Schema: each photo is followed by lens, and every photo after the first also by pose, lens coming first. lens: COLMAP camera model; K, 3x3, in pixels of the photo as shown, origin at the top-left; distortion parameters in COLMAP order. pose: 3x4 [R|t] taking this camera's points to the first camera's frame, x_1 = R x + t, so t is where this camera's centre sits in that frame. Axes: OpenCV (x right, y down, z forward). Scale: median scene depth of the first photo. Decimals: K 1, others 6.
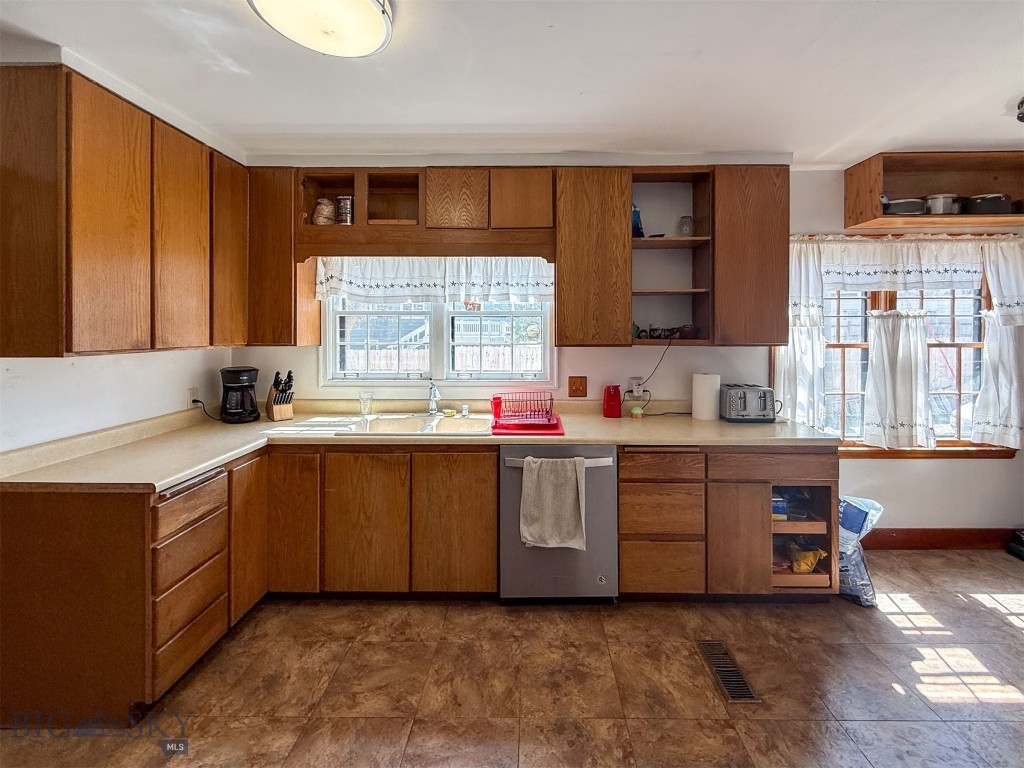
lens RADIAL K [[408.8, 0, 504.4], [0, 408.8, 384.5], [0, 0, 1]] dist [0.004057, -0.000735]
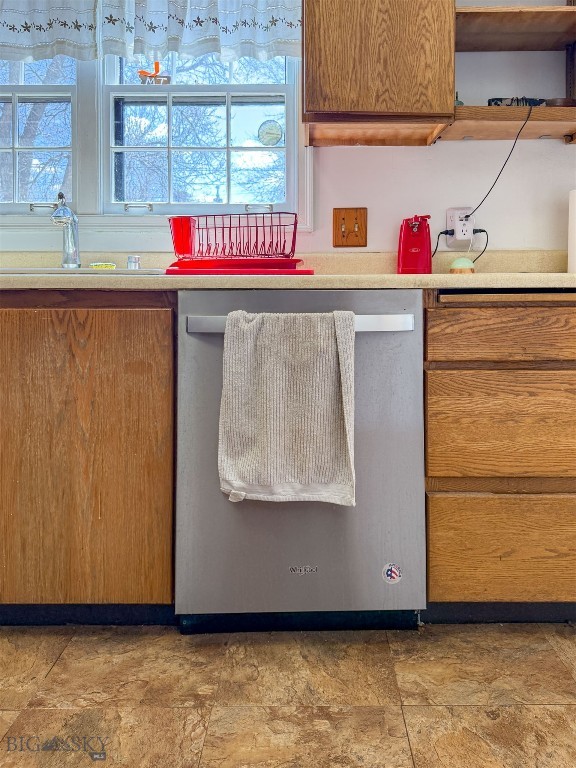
lens RADIAL K [[520.0, 0, 291.1], [0, 520.0, 382.4], [0, 0, 1]] dist [0.049593, -0.048096]
pose [[0.999741, 0.002763, 0.022583, 0.108132], [-0.002738, 0.999996, -0.001149, 0.257298], [-0.022586, 0.001087, 0.999744, 0.398843]]
